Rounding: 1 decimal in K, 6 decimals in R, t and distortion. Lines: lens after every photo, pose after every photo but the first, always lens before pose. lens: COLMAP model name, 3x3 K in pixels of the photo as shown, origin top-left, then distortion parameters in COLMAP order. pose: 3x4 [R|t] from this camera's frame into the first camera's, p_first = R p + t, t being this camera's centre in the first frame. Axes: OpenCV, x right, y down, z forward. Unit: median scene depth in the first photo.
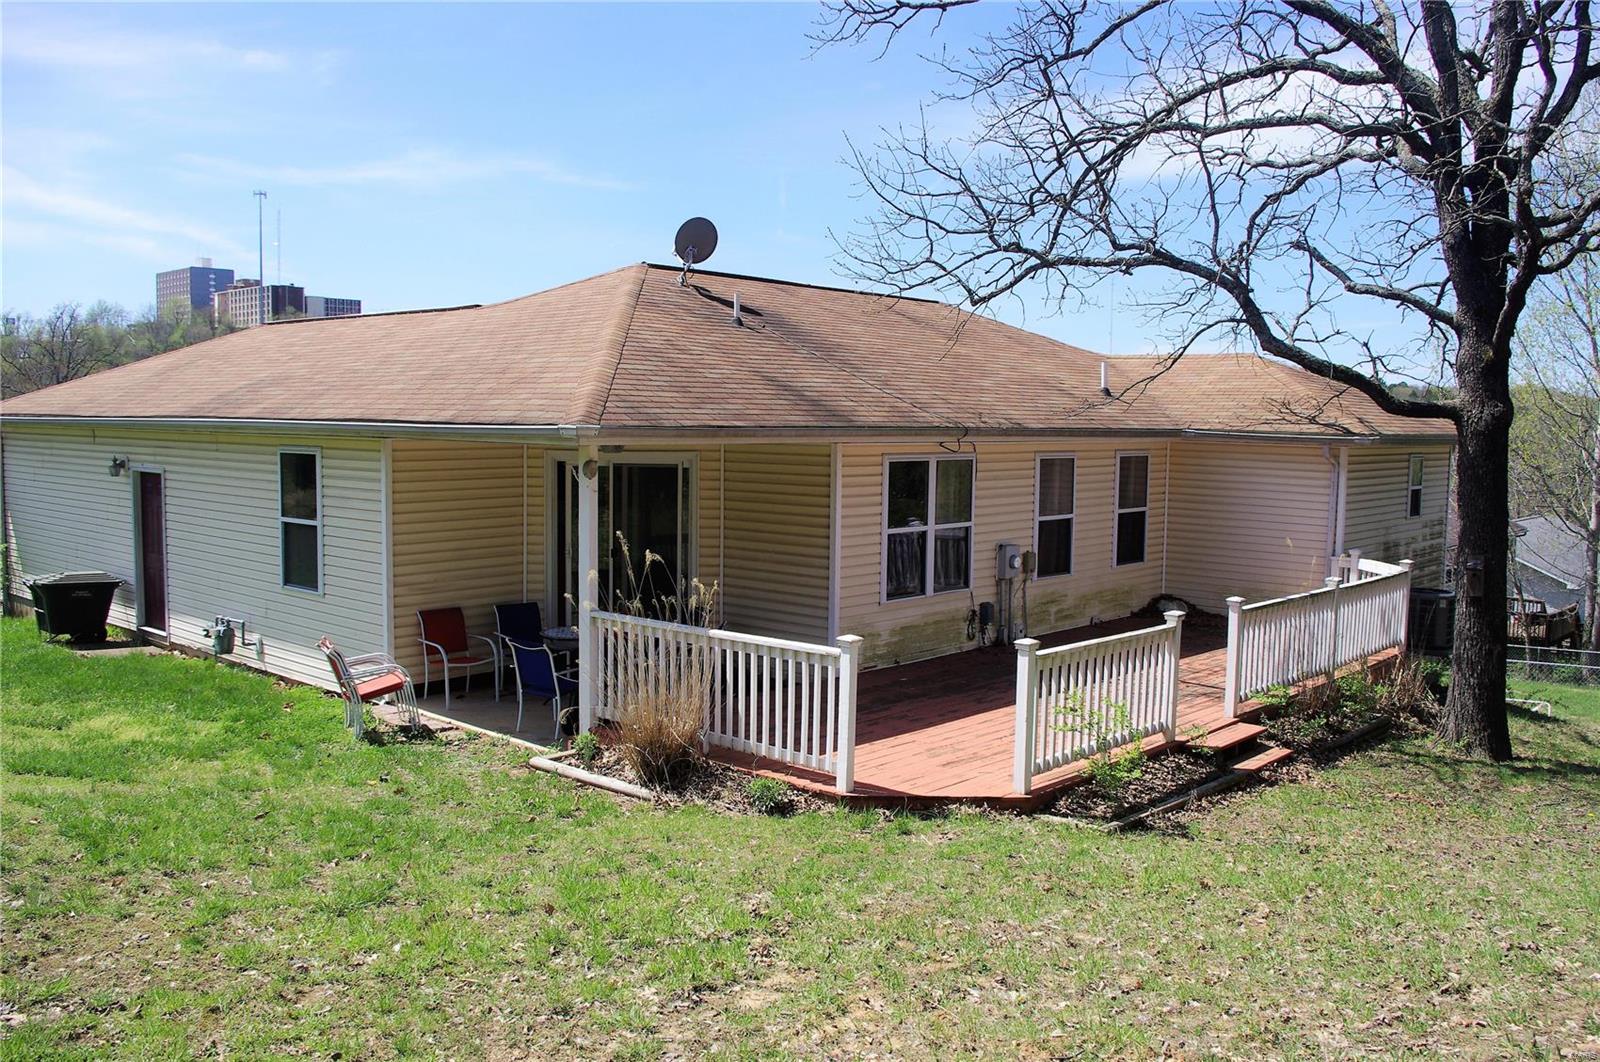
lens RADIAL K [[1373.6, 0, 800.0], [0, 1373.6, 531.0], [0, 0, 1]] dist [-0.080153, 0.013978]
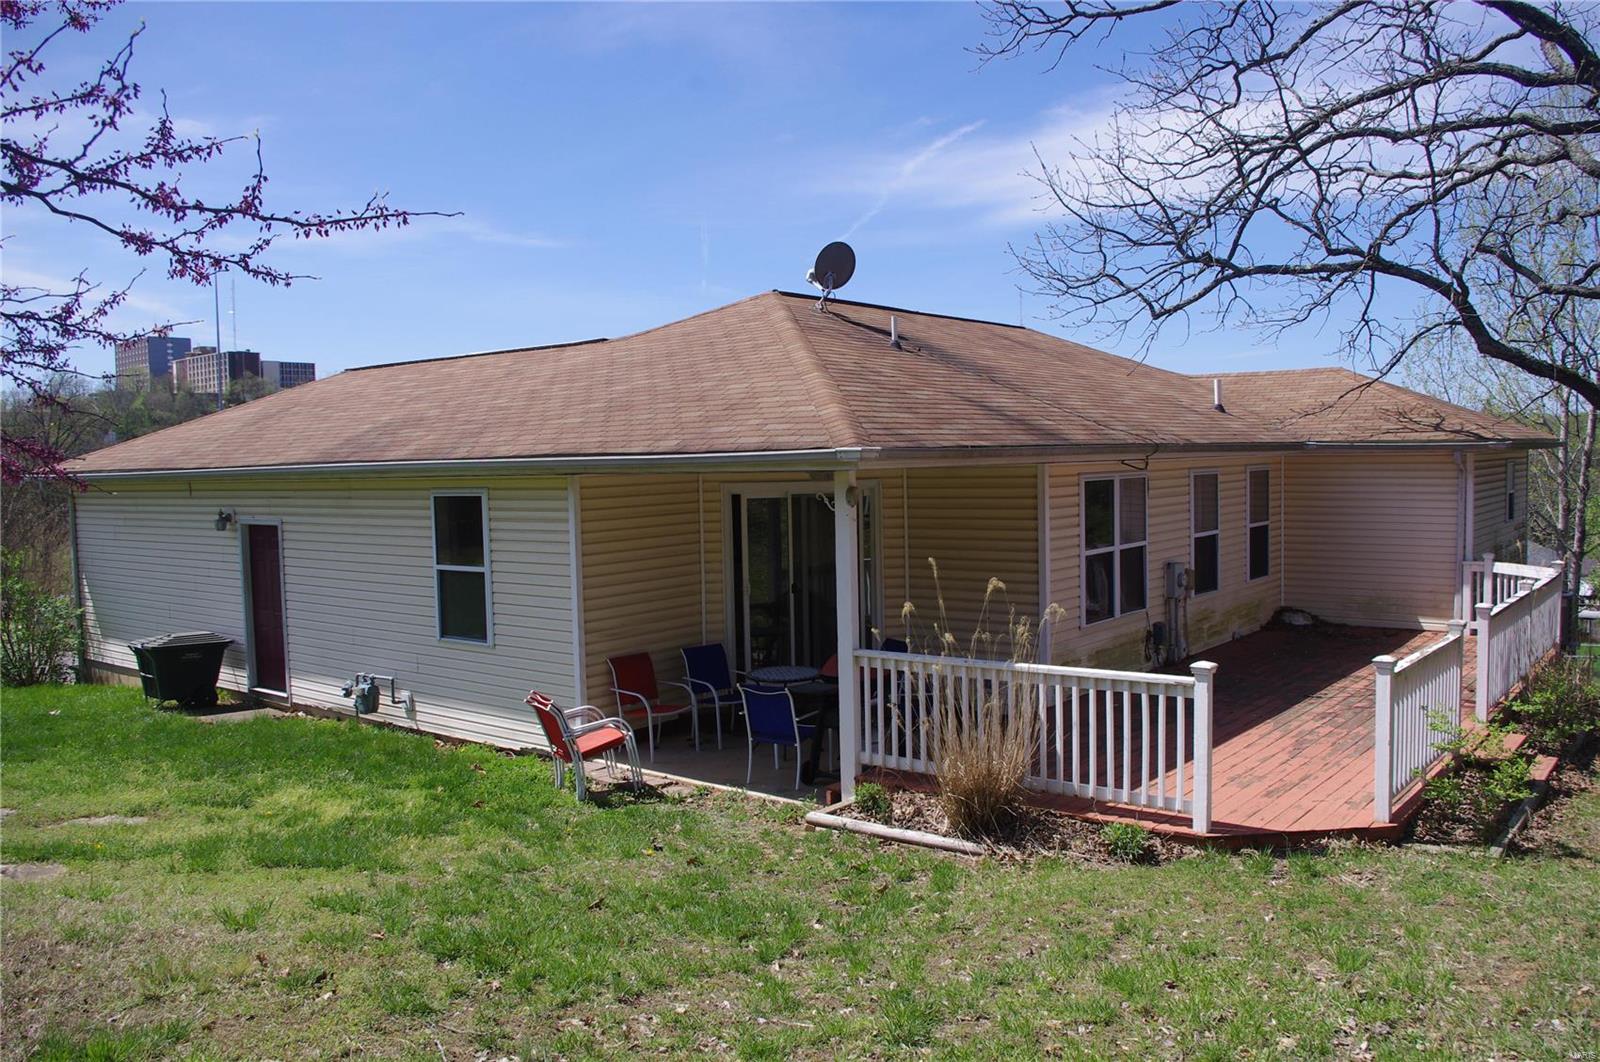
lens RADIAL K [[1288.1, 0, 795.6], [0, 1288.1, 533.3], [0, 0, 1]] dist [-0.094887, 0.048361]
pose [[0.997660, -0.040534, 0.055060, -0.192466], [0.041903, 0.998835, -0.023947, -0.000648], [-0.054025, 0.026199, 0.998196, 0.109933]]
